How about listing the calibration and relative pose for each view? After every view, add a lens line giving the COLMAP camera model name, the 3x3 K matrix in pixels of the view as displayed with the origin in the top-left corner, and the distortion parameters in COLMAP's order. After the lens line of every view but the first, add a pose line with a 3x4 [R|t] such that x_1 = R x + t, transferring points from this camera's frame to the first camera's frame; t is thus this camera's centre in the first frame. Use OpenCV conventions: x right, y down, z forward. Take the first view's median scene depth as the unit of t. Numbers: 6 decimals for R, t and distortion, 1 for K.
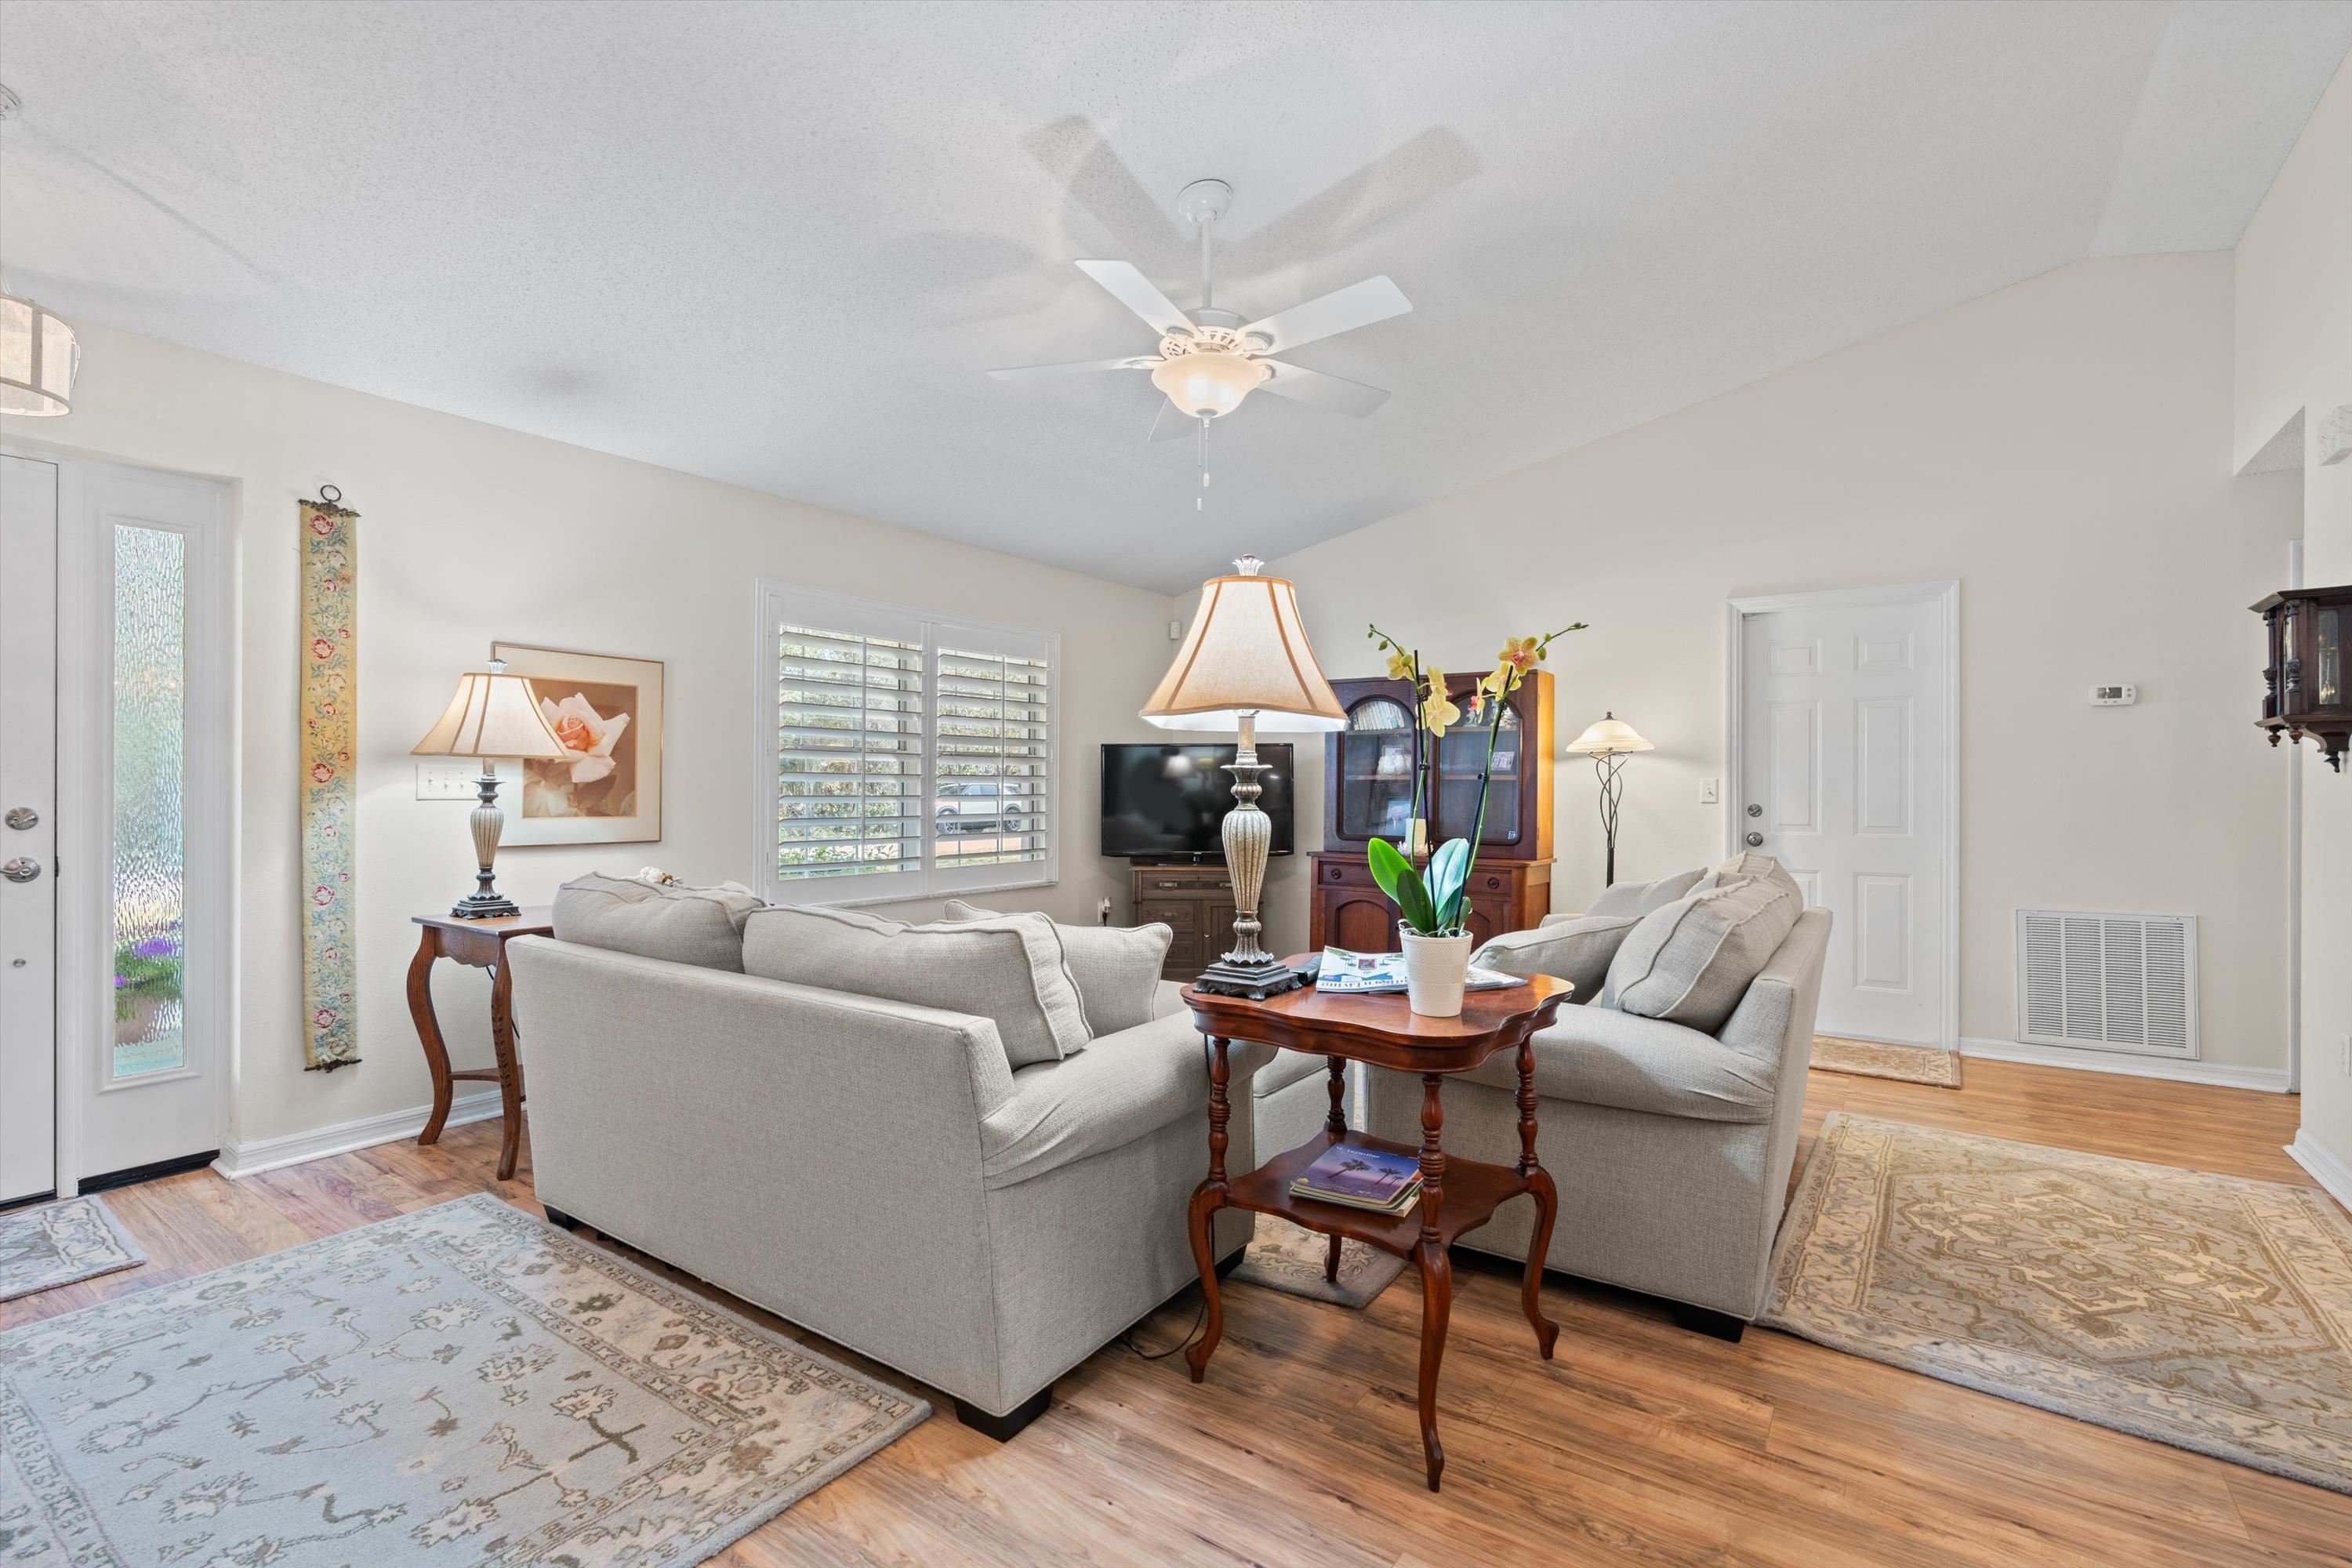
lens RADIAL K [[1056.2, 0, 1180.1], [0, 1056.2, 789.1], [0, 0, 1]] dist [-0.010399, 0.000593]
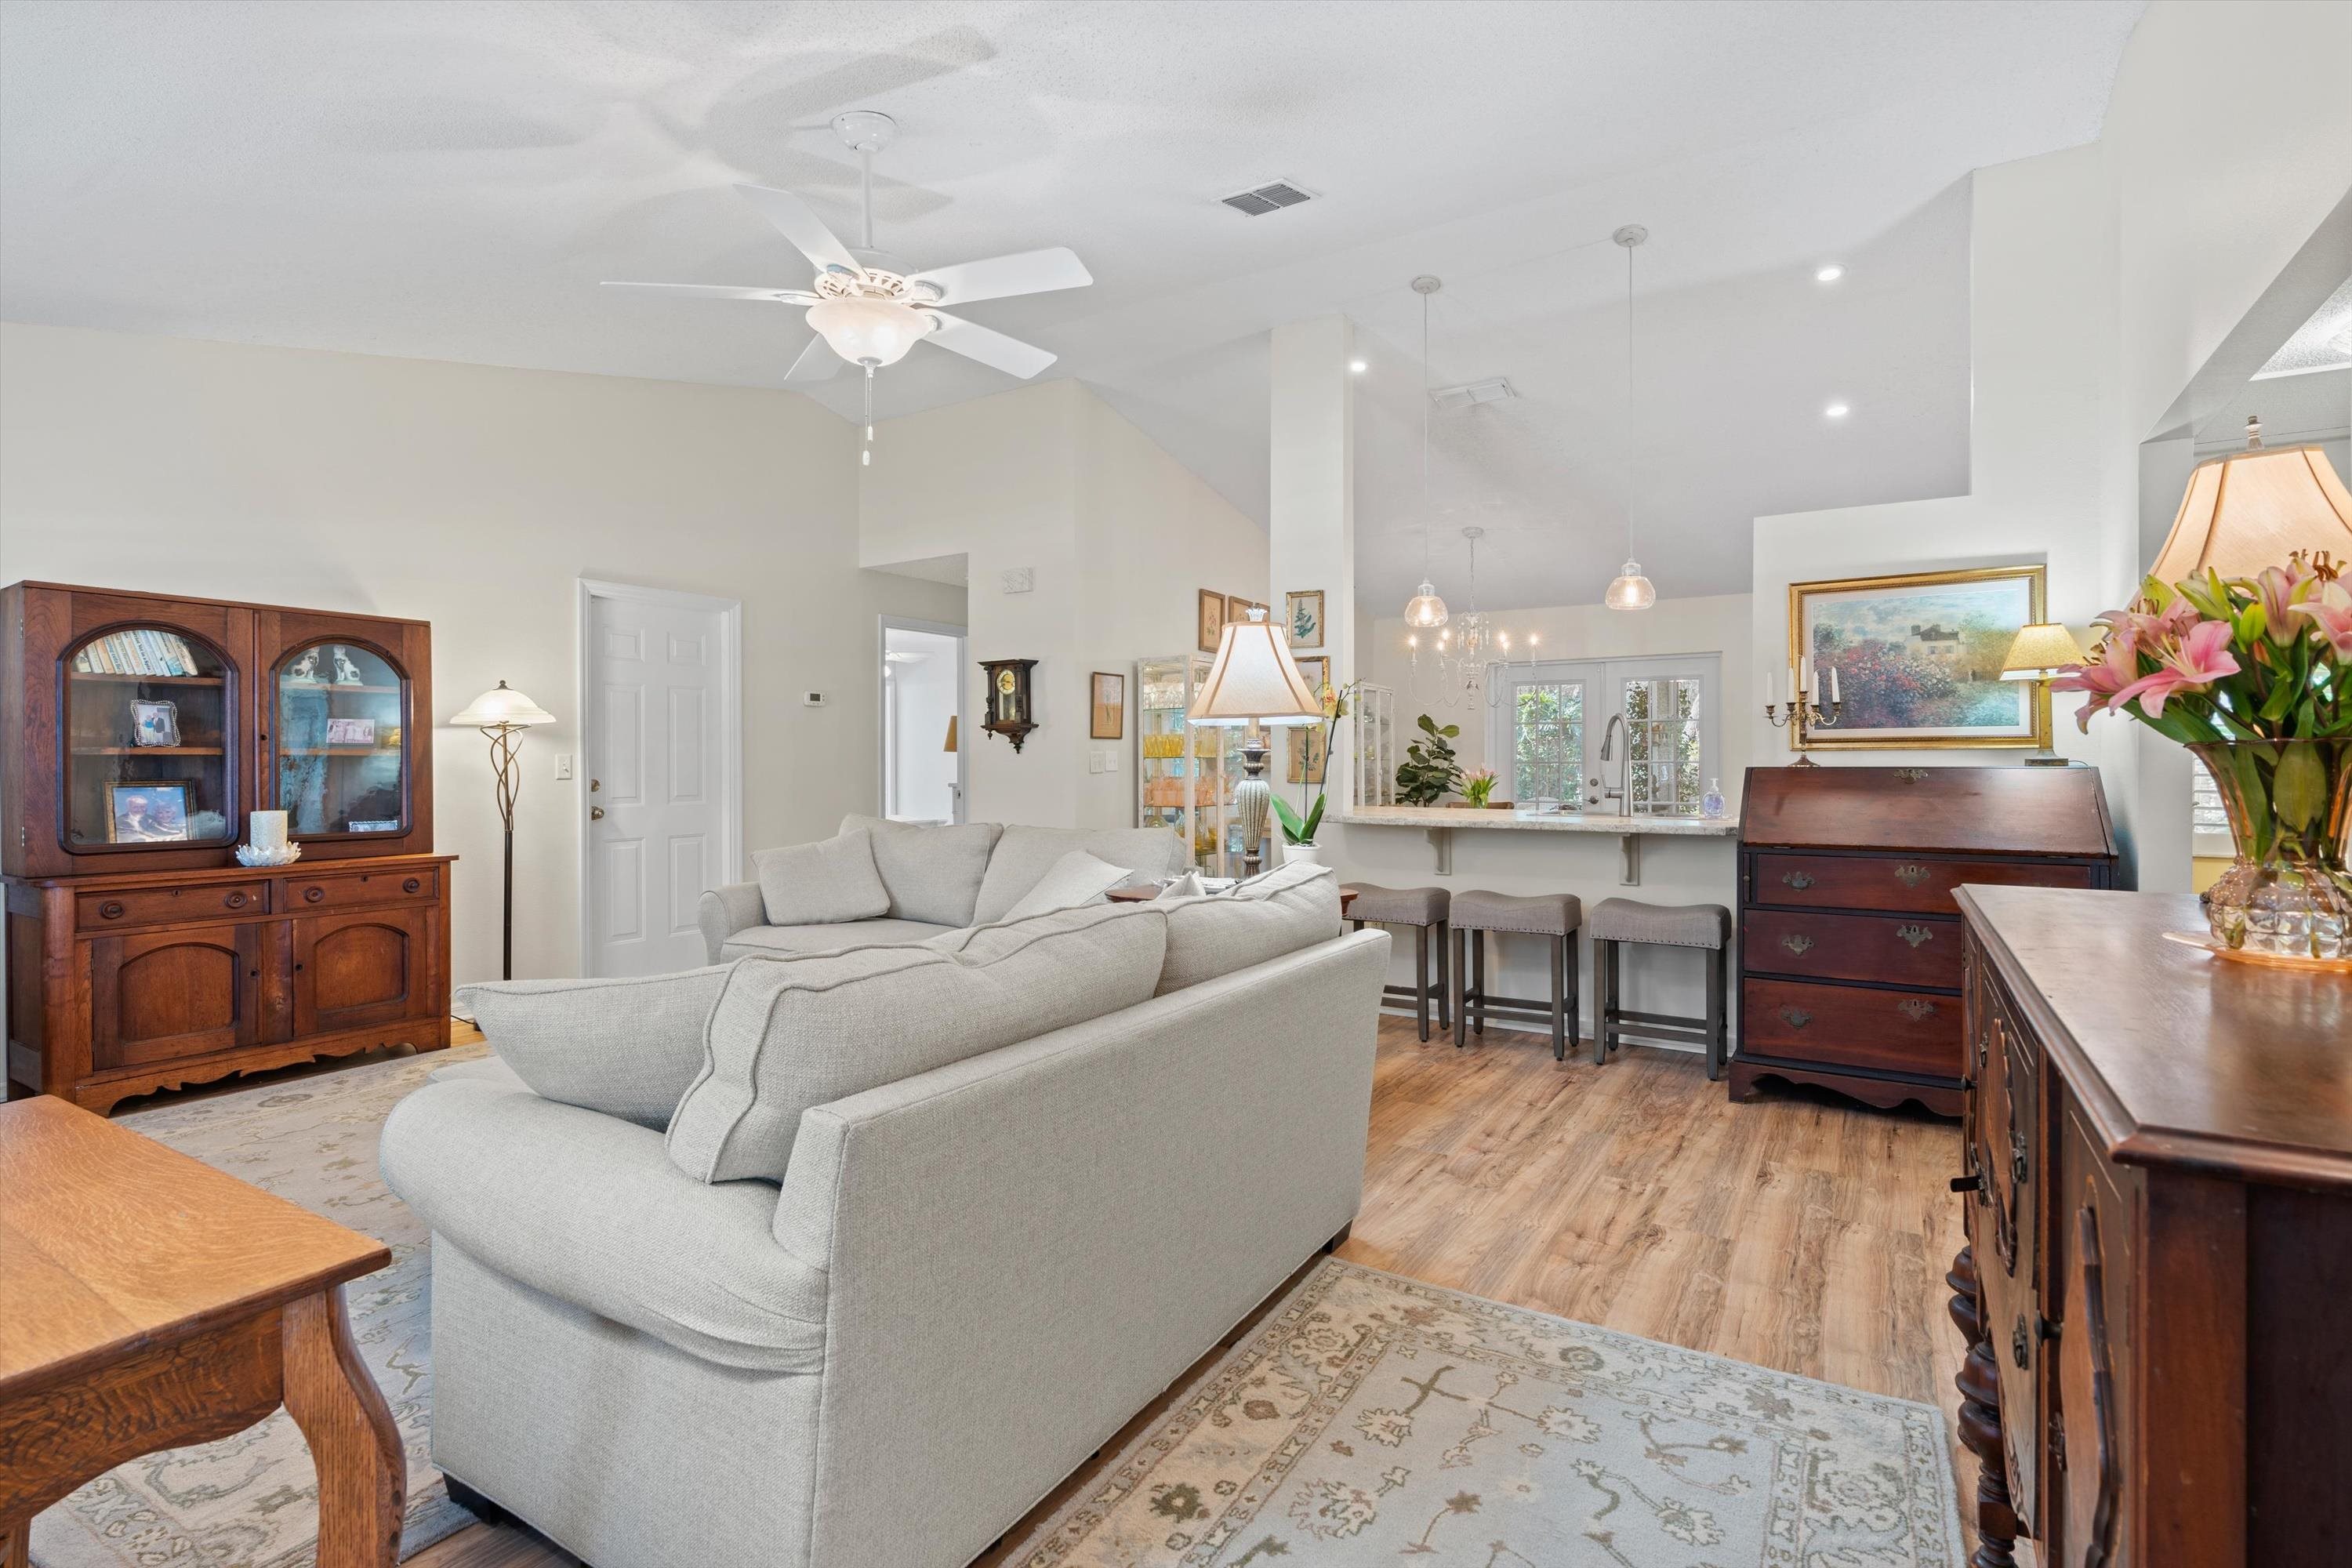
lens RADIAL K [[1114.4, 0, 1212.6], [0, 1114.4, 752.2], [0, 0, 1]] dist [-0.002927, -0.000025]
pose [[-0.068292, 0.003084, 0.997661, -1.314145], [0.005486, 0.999981, -0.002716, -0.014355], [-0.997650, 0.005288, -0.068308, 1.030521]]
